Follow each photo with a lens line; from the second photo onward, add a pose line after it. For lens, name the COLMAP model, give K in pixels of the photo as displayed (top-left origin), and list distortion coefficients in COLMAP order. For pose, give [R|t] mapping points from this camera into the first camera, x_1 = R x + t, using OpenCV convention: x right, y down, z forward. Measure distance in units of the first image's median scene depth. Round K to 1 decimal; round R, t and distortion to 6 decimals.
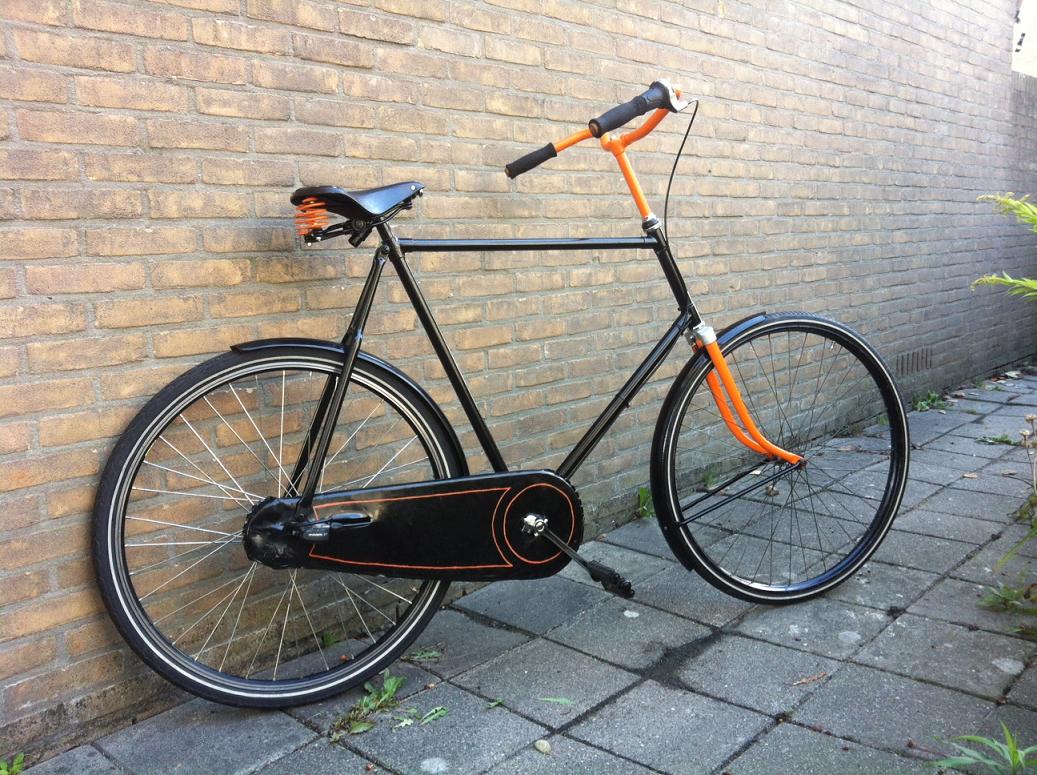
lens RADIAL K [[961.6, 0, 518.5], [0, 961.6, 387.5], [0, 0, 1]] dist [0.083880, -0.161832]
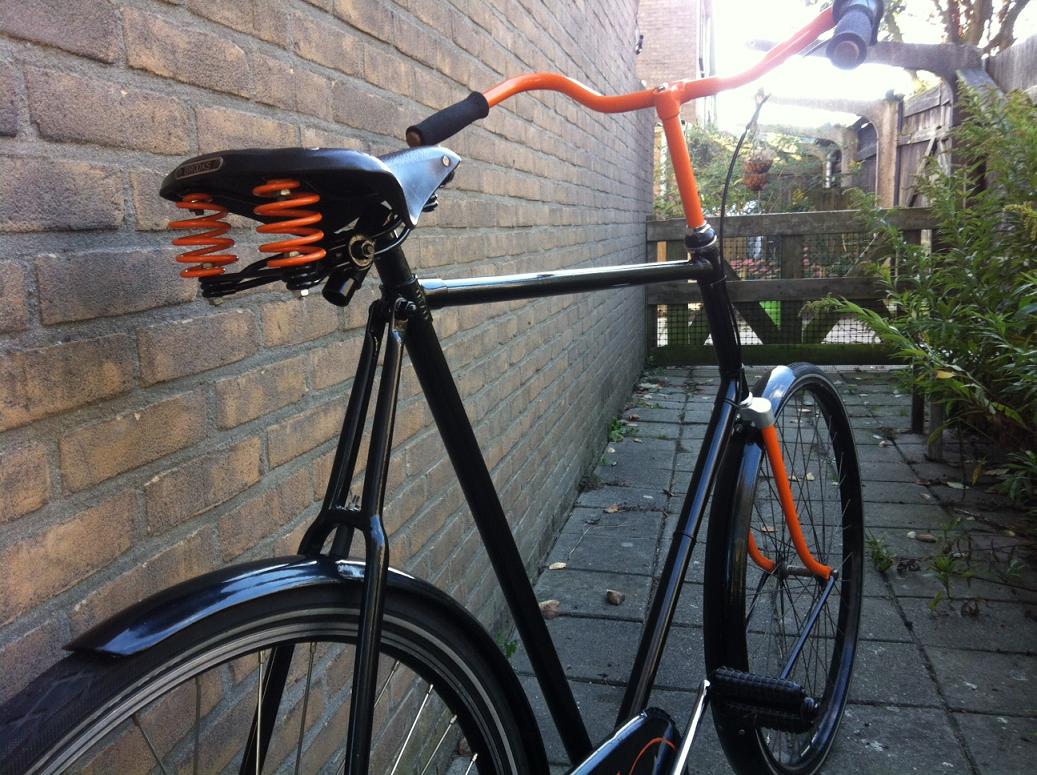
lens RADIAL K [[961.6, 0, 518.5], [0, 961.6, 387.5], [0, 0, 1]] dist [0.083880, -0.161832]
pose [[0.866648, -0.072128, 0.493679, -0.250642], [0.072372, 0.997203, 0.018646, -0.115364], [-0.493643, 0.019569, 0.869444, 0.624166]]
